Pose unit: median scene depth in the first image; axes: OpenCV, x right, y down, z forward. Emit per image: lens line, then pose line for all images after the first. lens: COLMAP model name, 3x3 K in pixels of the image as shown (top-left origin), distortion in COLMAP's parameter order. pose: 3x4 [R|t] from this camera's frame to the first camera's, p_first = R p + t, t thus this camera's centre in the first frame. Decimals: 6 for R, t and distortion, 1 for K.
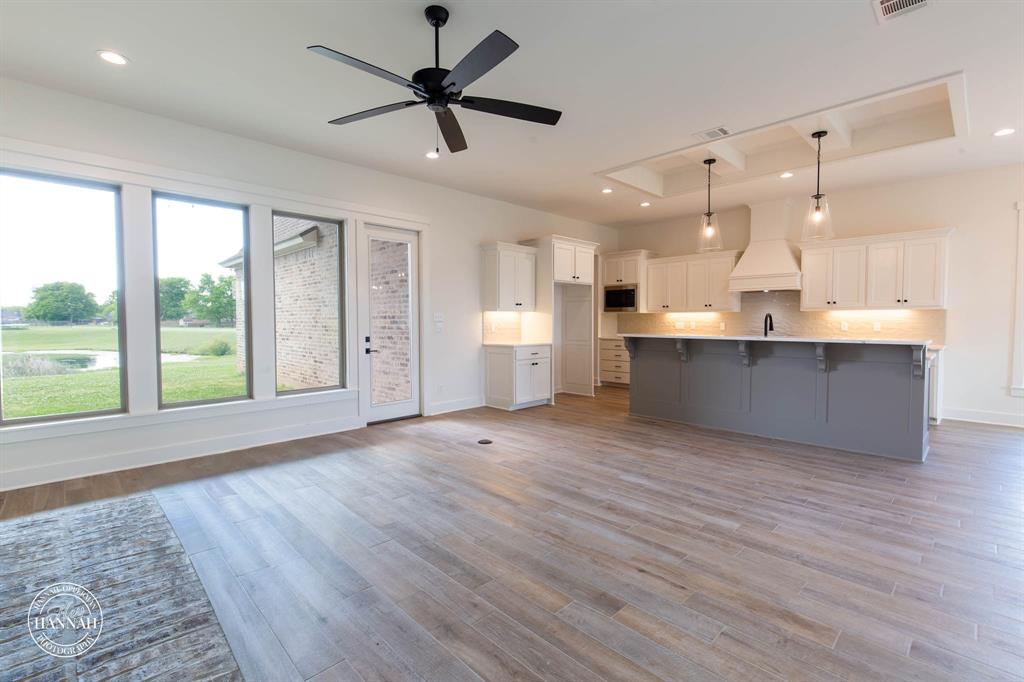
lens RADIAL K [[460.2, 0, 514.8], [0, 460.2, 338.0], [0, 0, 1]] dist [0.009298, -0.000066]
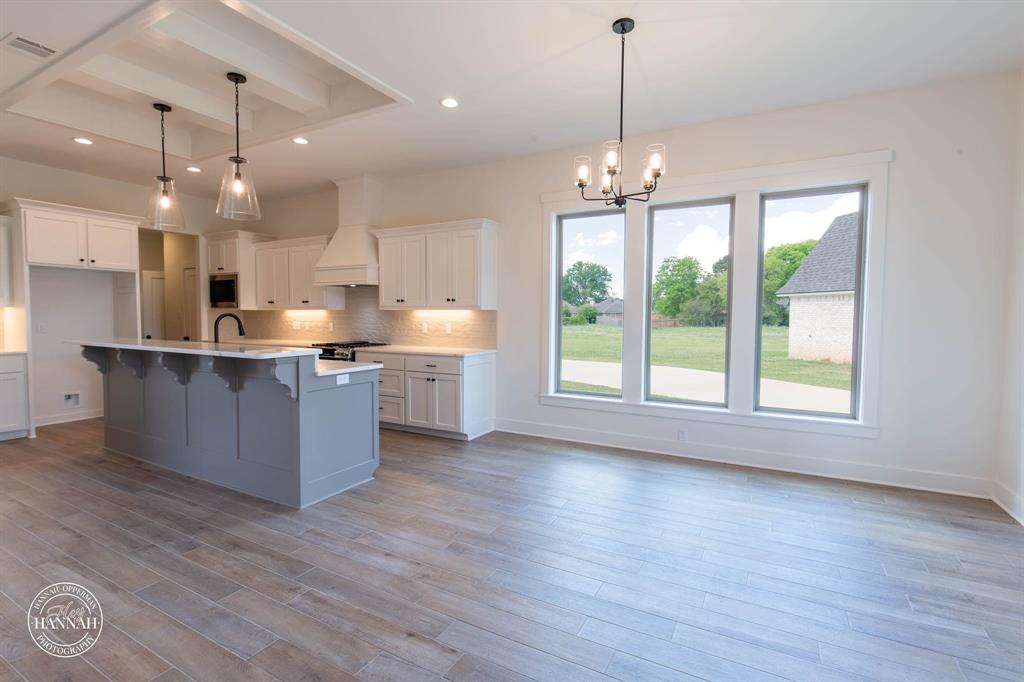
lens RADIAL K [[476.1, 0, 514.9], [0, 476.1, 341.9], [0, 0, 1]] dist [0.002294, 0.001019]
pose [[0.959216, -0.009263, 0.282523, 0.694245], [0.003960, 0.999805, 0.019335, -0.017220], [-0.282648, -0.017428, 0.959066, 0.095136]]
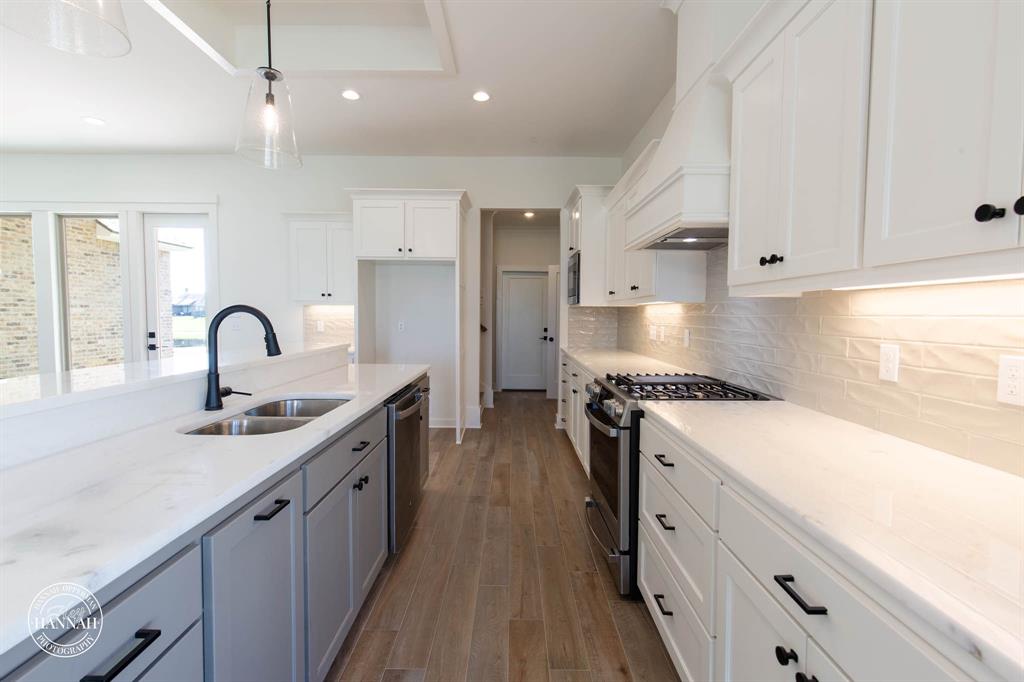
lens RADIAL K [[460.2, 0, 508.9], [0, 460.2, 333.1], [0, 0, 1]] dist [0.009298, -0.000066]
pose [[0.701075, 0.036322, -0.712162, 0.830008], [-0.034818, 0.999254, 0.016688, -0.040543], [0.712237, 0.013096, 0.701817, 0.798594]]
